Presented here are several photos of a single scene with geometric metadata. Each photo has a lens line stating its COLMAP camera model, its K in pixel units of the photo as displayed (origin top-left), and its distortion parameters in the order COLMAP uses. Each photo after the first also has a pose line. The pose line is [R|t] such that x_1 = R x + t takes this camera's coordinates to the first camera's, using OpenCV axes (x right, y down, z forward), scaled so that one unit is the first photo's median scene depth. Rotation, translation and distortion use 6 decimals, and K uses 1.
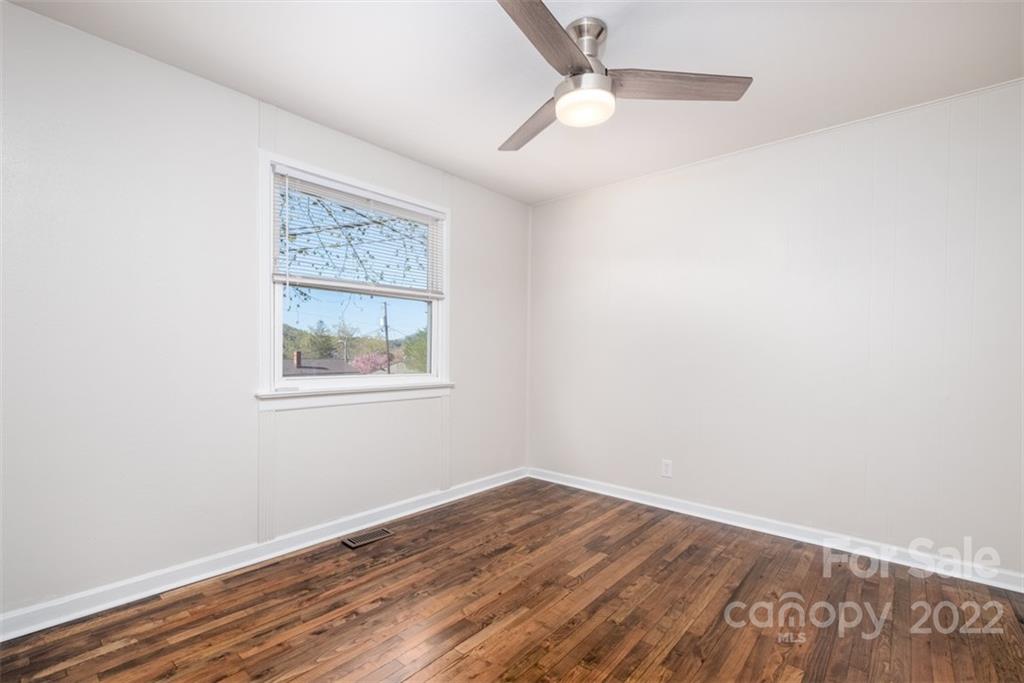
lens RADIAL K [[452.7, 0, 511.6], [0, 452.7, 352.1], [0, 0, 1]] dist [0.001674, 0.000177]
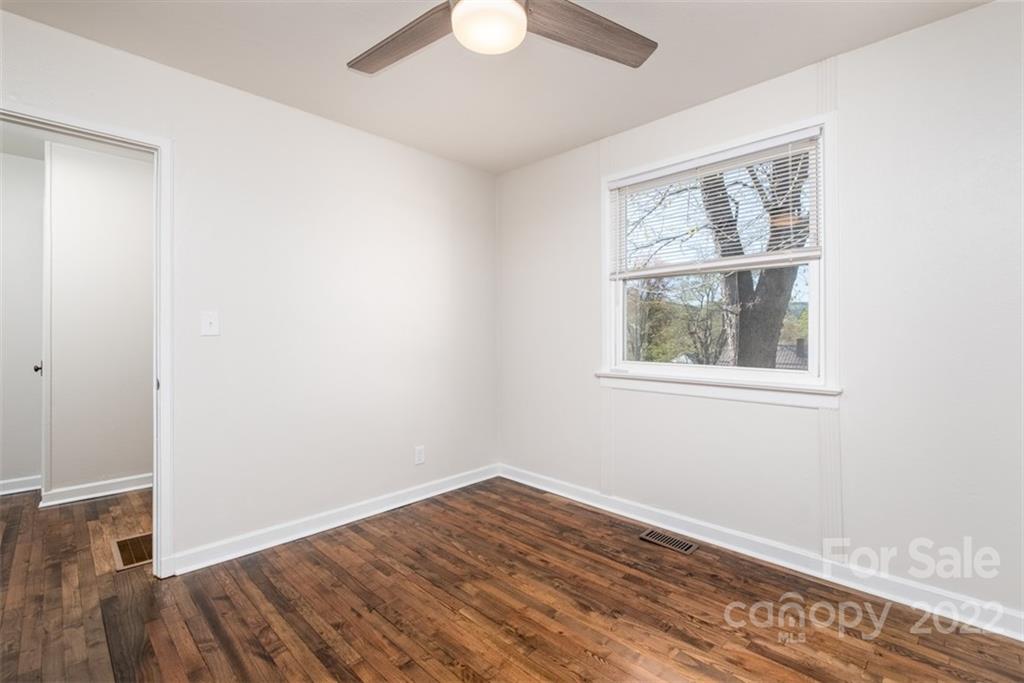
lens RADIAL K [[452.7, 0, 515.2], [0, 452.7, 331.3], [0, 0, 1]] dist [0.001674, 0.000177]
pose [[-0.047760, -0.015056, -0.998745, 0.708579], [0.001982, 0.999883, -0.015168, -0.004571], [0.998857, -0.002704, -0.047724, 0.833589]]
